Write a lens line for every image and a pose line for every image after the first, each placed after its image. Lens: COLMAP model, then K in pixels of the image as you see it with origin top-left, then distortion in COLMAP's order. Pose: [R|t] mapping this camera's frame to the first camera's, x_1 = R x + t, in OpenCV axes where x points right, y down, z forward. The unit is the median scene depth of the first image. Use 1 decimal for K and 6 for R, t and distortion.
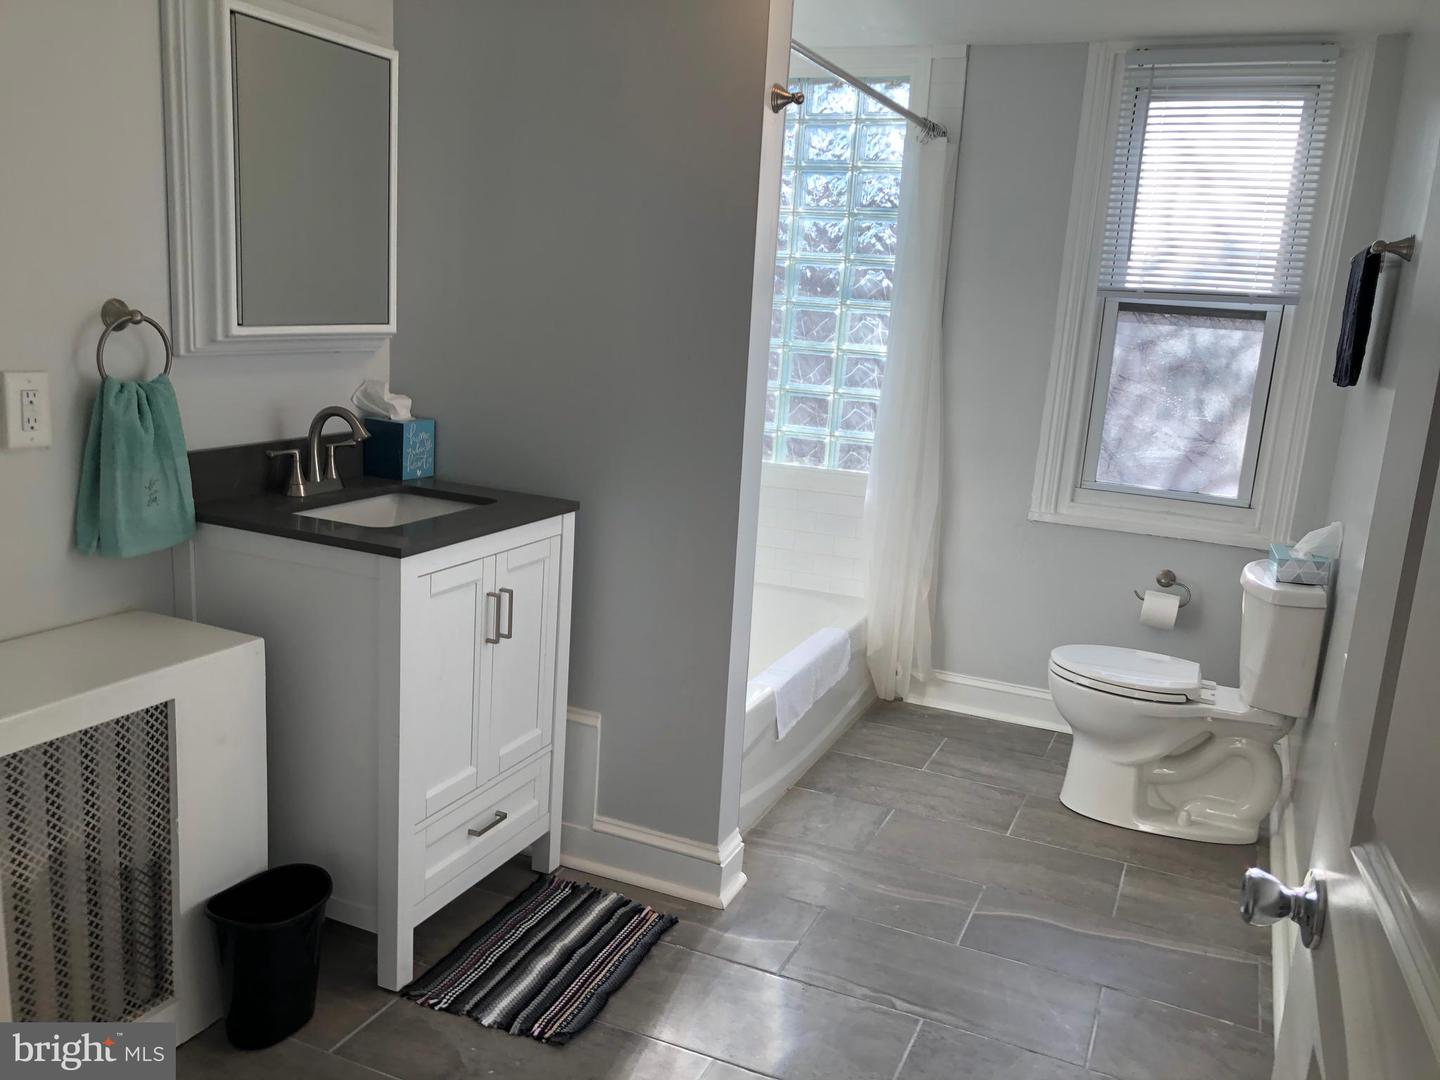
lens RADIAL K [[1171.7, 0, 713.4], [0, 1171.7, 565.2], [0, 0, 1]] dist [0.025584, -0.034400]
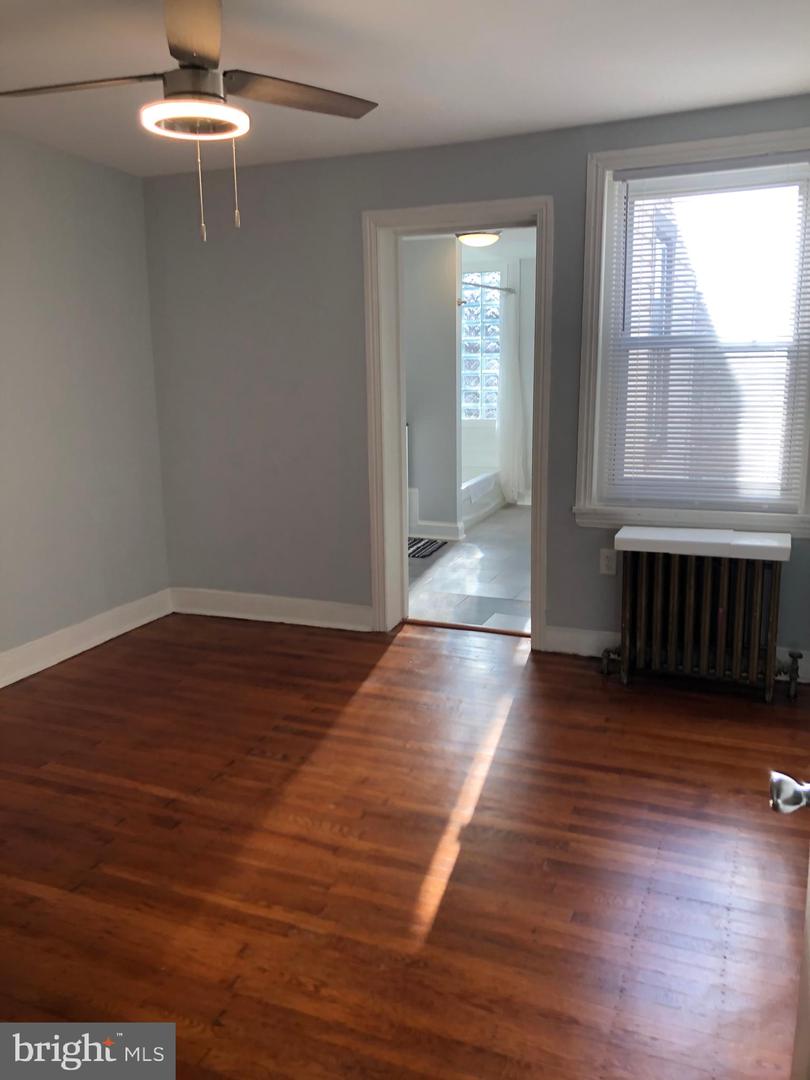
lens RADIAL K [[878.7, 0, 397.1], [0, 878.7, 530.3], [0, 0, 1]] dist [0.025584, -0.034400]
pose [[0.997017, -0.077167, -0.001784, -0.136601], [0.077129, 0.996890, -0.016146, 0.239806], [0.003025, 0.015960, 0.999868, -1.249453]]
